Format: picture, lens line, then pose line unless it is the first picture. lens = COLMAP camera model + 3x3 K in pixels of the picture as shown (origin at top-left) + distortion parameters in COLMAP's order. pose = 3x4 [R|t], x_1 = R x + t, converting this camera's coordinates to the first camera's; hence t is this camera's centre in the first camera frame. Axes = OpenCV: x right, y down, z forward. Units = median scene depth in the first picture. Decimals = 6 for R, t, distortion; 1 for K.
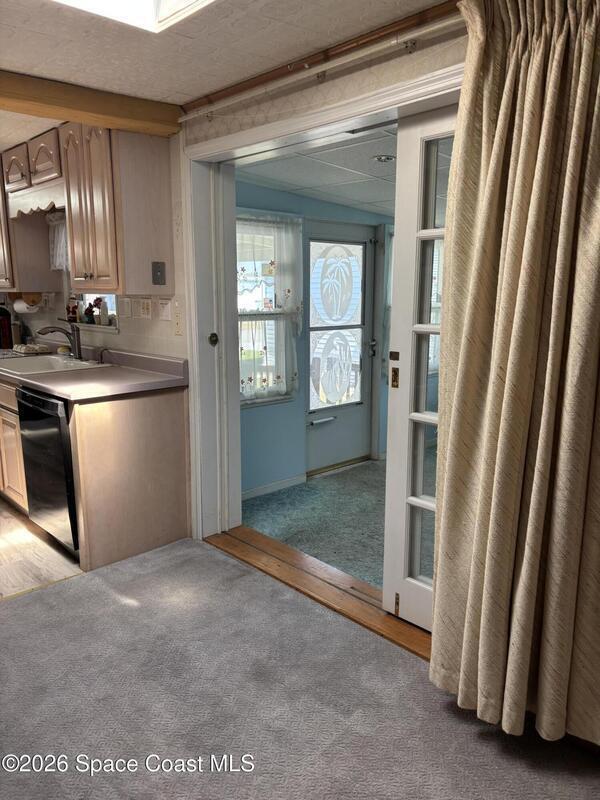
lens RADIAL K [[601.9, 0, 305.6], [0, 601.9, 397.1], [0, 0, 1]] dist [0.069770, -0.067638]
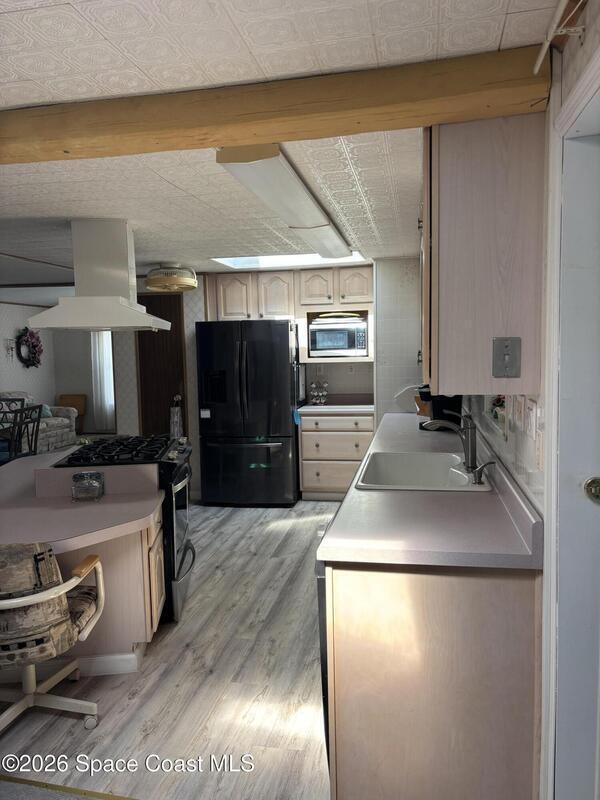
lens RADIAL K [[601.9, 0, 304.4], [0, 601.9, 390.6], [0, 0, 1]] dist [0.069770, -0.067638]
pose [[0.580194, 0.047347, -0.813101, 0.107012], [-0.125055, 0.991650, -0.031490, -0.138832], [0.804821, 0.119953, 0.581270, 0.553868]]
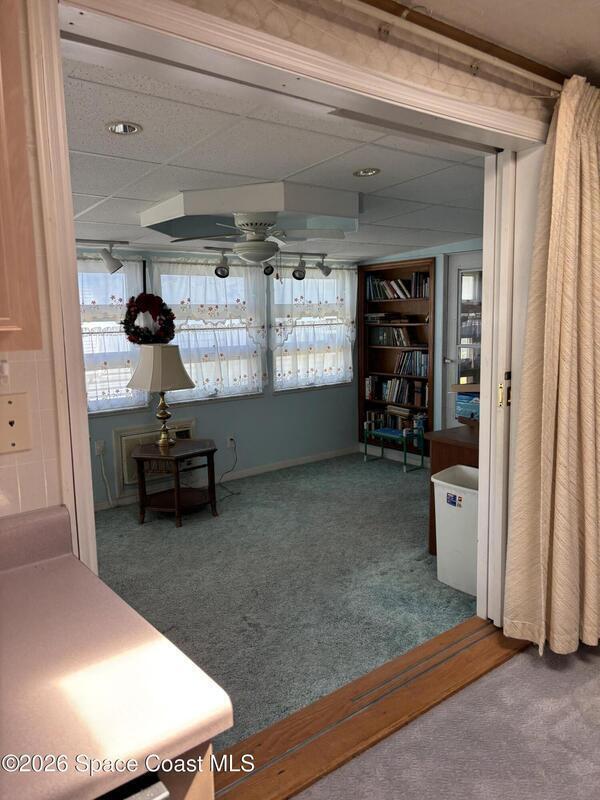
lens RADIAL K [[601.9, 0, 299.1], [0, 601.9, 393.3], [0, 0, 1]] dist [0.069770, -0.067638]
pose [[0.086261, -0.134743, 0.987119, -0.597862], [0.193964, 0.974124, 0.116020, -0.158843], [-0.977209, 0.181457, 0.110164, 0.846300]]
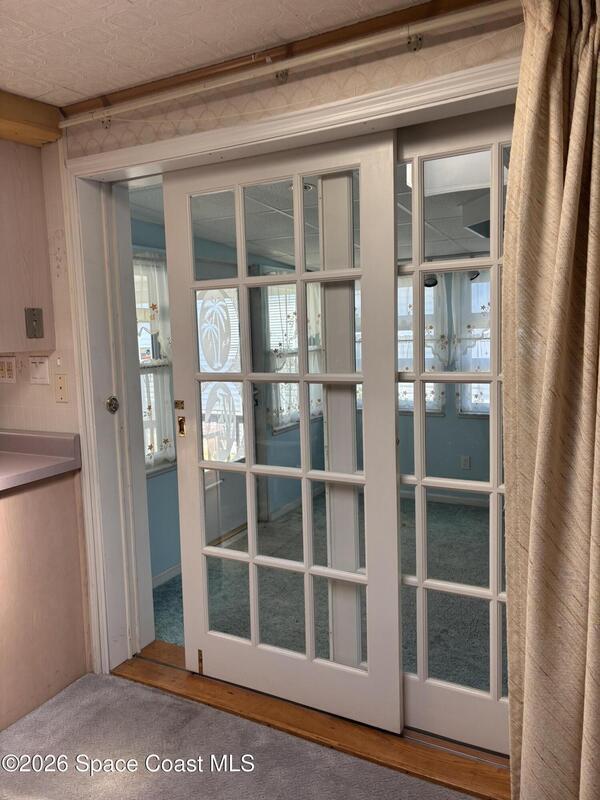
lens RADIAL K [[601.9, 0, 296.3], [0, 601.9, 393.1], [0, 0, 1]] dist [0.069770, -0.067638]
pose [[0.950077, -0.065470, 0.305069, -0.177111], [0.088586, 0.994103, -0.062542, -0.044765], [-0.299175, 0.086445, 0.950274, 0.205985]]
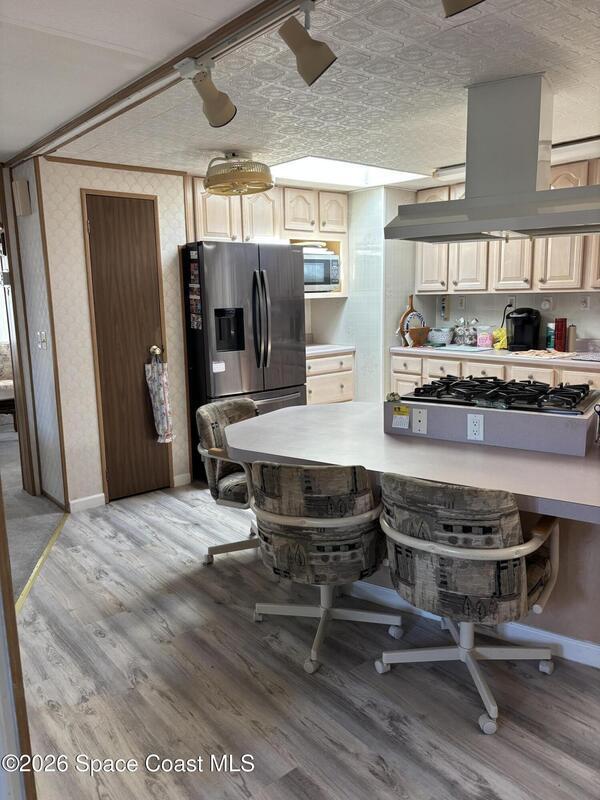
lens RADIAL K [[601.9, 0, 300.9], [0, 601.9, 400.7], [0, 0, 1]] dist [0.069770, -0.067638]
pose [[0.997575, -0.009676, -0.068919, -1.315147], [0.009800, 0.999951, 0.001457, -0.008024], [0.068902, -0.002129, 0.997621, 0.002212]]
